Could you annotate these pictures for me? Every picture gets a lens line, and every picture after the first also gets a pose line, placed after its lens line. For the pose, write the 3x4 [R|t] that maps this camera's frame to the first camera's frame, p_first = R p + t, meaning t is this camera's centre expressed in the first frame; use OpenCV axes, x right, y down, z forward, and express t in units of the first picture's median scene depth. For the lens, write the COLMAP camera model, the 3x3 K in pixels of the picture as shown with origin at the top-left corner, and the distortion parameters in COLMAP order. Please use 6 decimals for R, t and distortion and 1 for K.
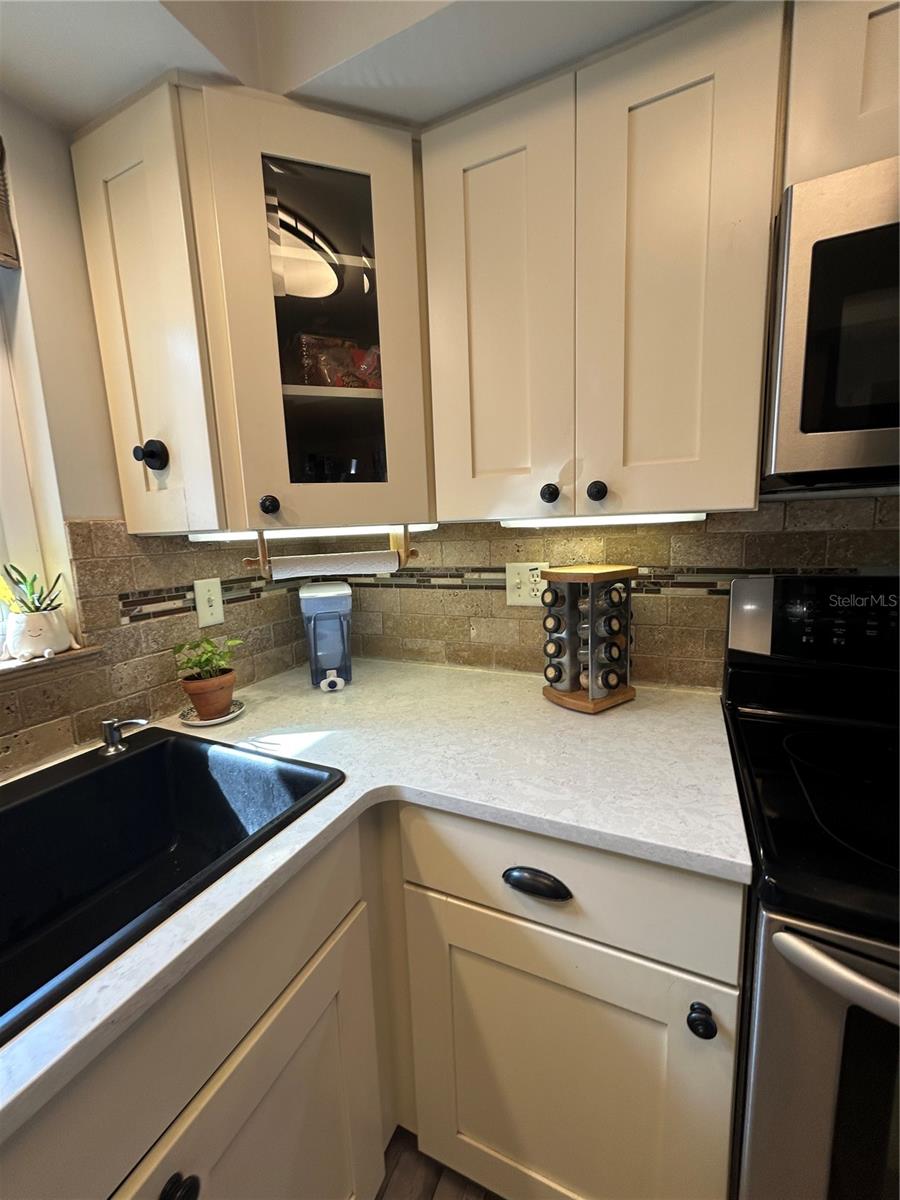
lens RADIAL K [[483.9, 0, 450.0], [0, 483.9, 600.0], [0, 0, 1]] dist [-0.000320, -0.000447]
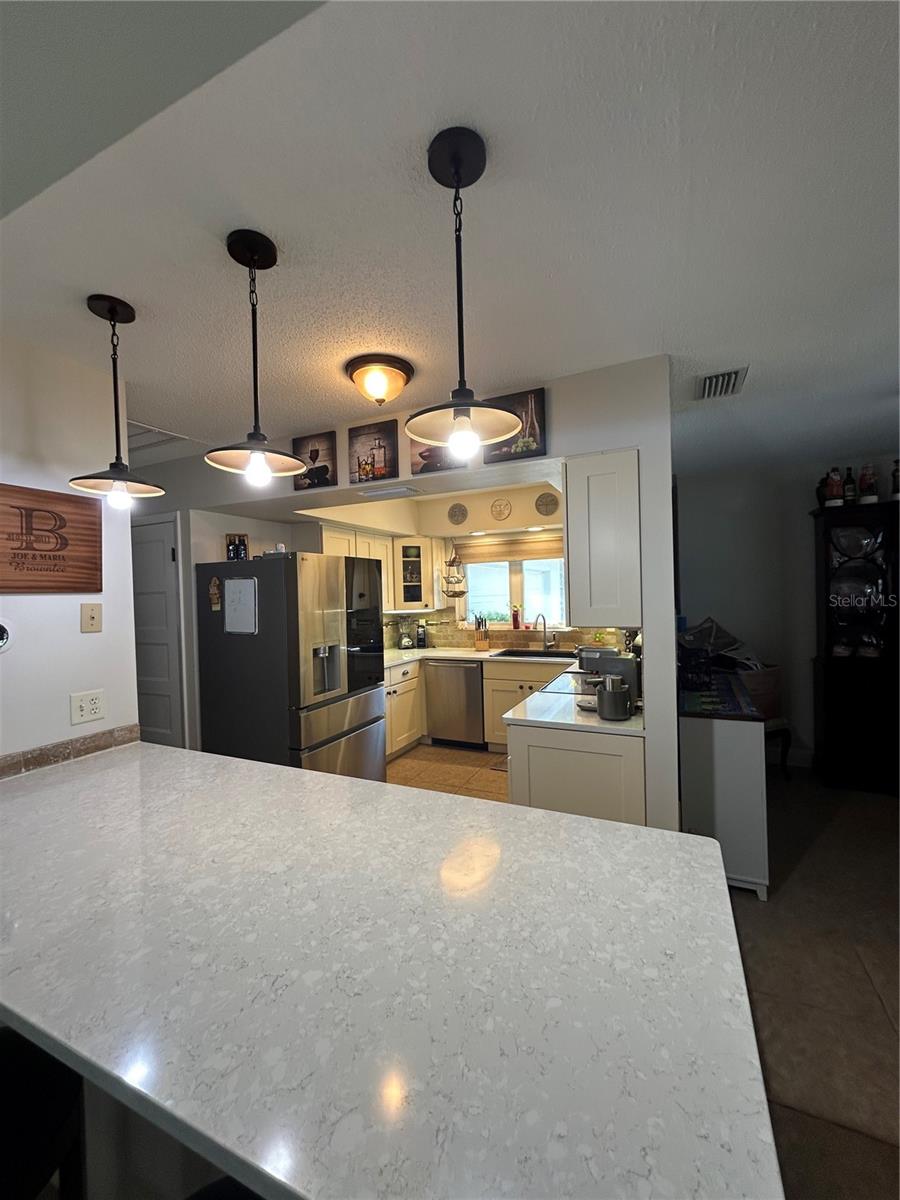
lens RADIAL K [[483.9, 0, 450.0], [0, 483.9, 600.0], [0, 0, 1]] dist [-0.000320, -0.000447]
pose [[-0.000472, 0.051882, -0.998653, 3.498337], [-0.127054, 0.990557, 0.051522, -0.244319], [0.991896, 0.126908, 0.006124, -0.295391]]
